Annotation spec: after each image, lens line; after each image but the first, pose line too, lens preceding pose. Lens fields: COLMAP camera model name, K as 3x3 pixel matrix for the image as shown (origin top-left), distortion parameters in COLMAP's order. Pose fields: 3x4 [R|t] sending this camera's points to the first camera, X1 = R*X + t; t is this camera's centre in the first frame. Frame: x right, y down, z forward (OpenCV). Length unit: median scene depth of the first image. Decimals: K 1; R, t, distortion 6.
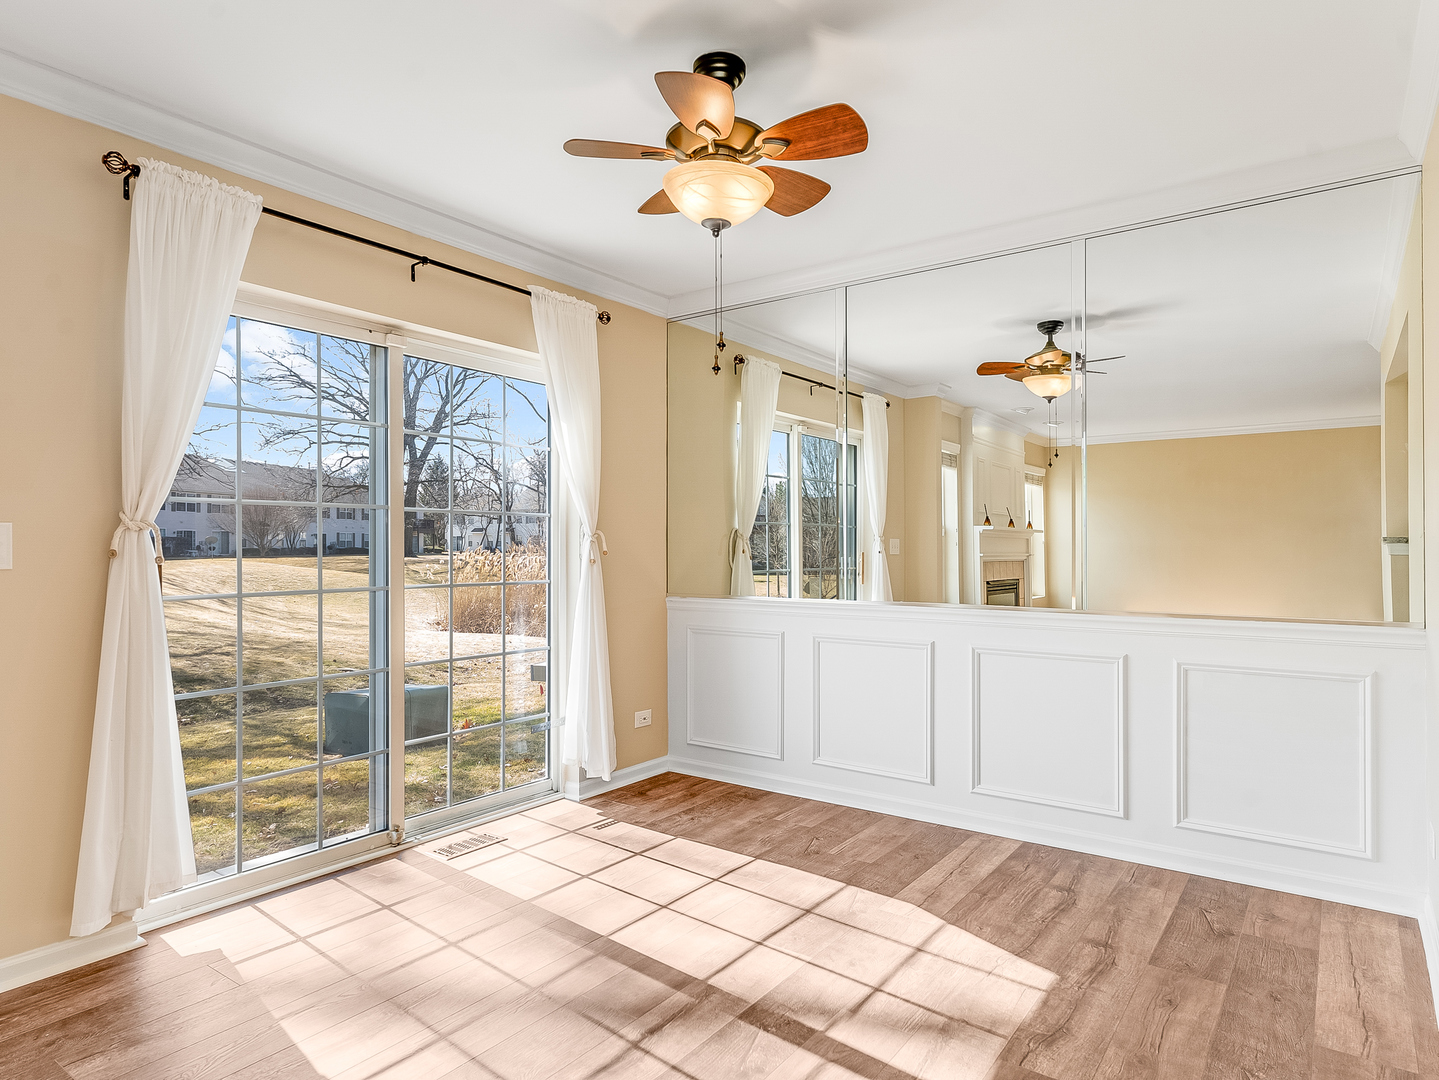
lens RADIAL K [[856.4, 0, 719.5], [0, 856.4, 540.0], [0, 0, 1]] dist [0.005781, -0.001507]
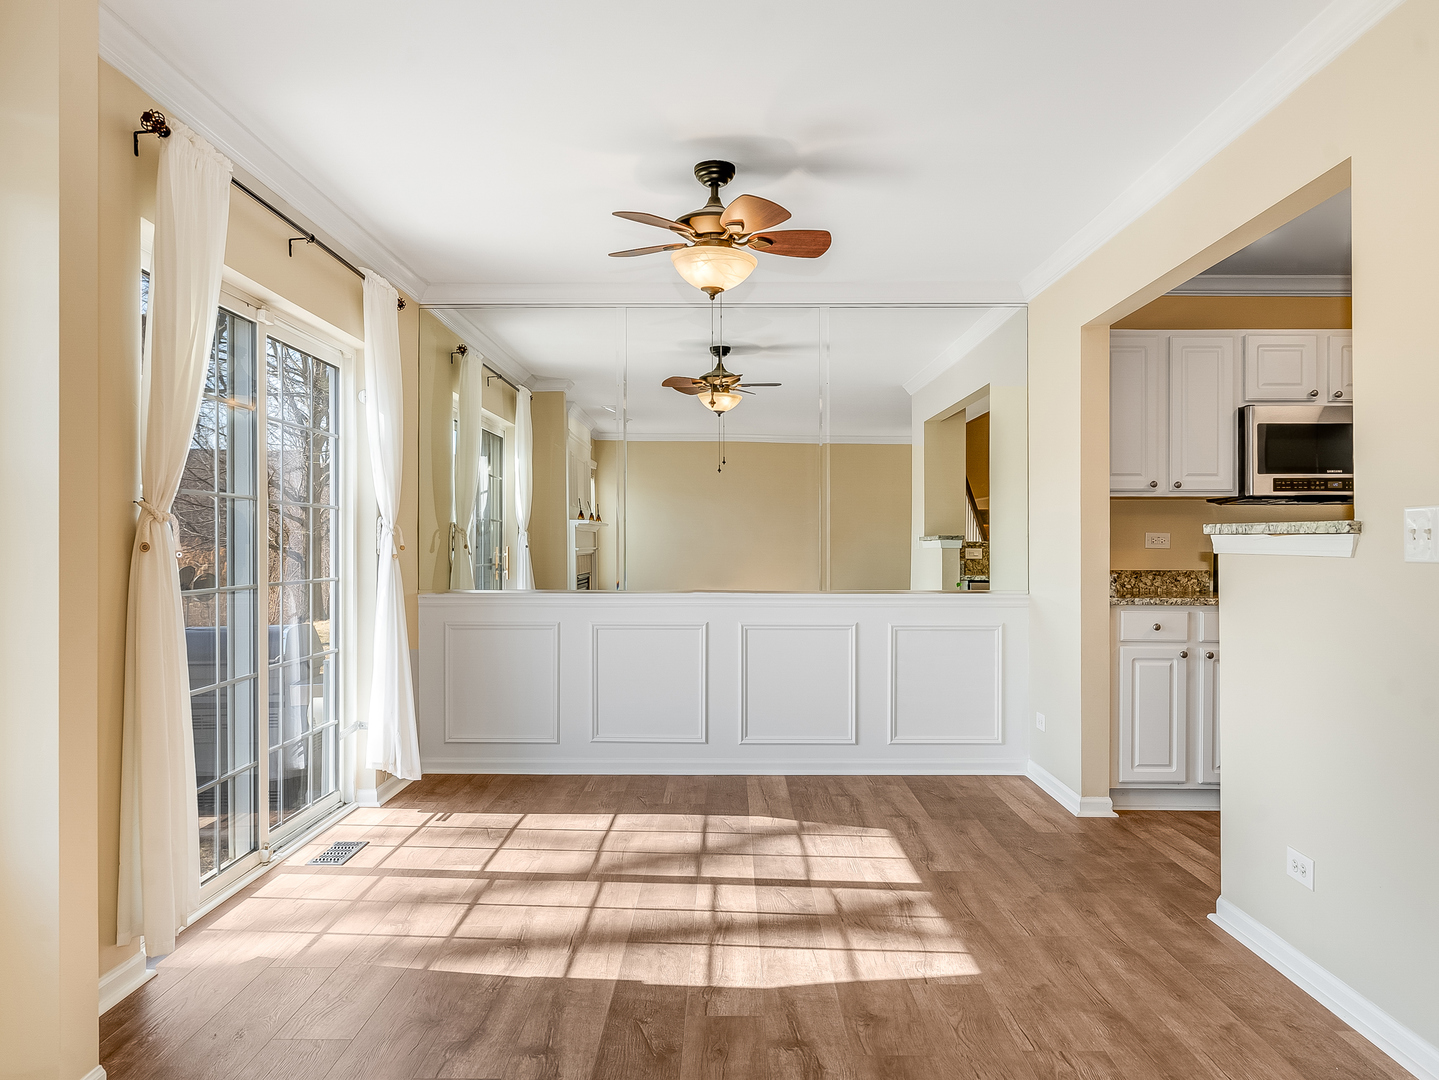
lens RADIAL K [[1024.8, 0, 719.5], [0, 1024.8, 540.0], [0, 0, 1]] dist [-0.005289, 0.001452]
pose [[0.814500, 0.002904, 0.580157, -0.617326], [-0.007461, 0.999957, 0.005469, -0.003127], [-0.580116, -0.008783, 0.814487, -0.178561]]
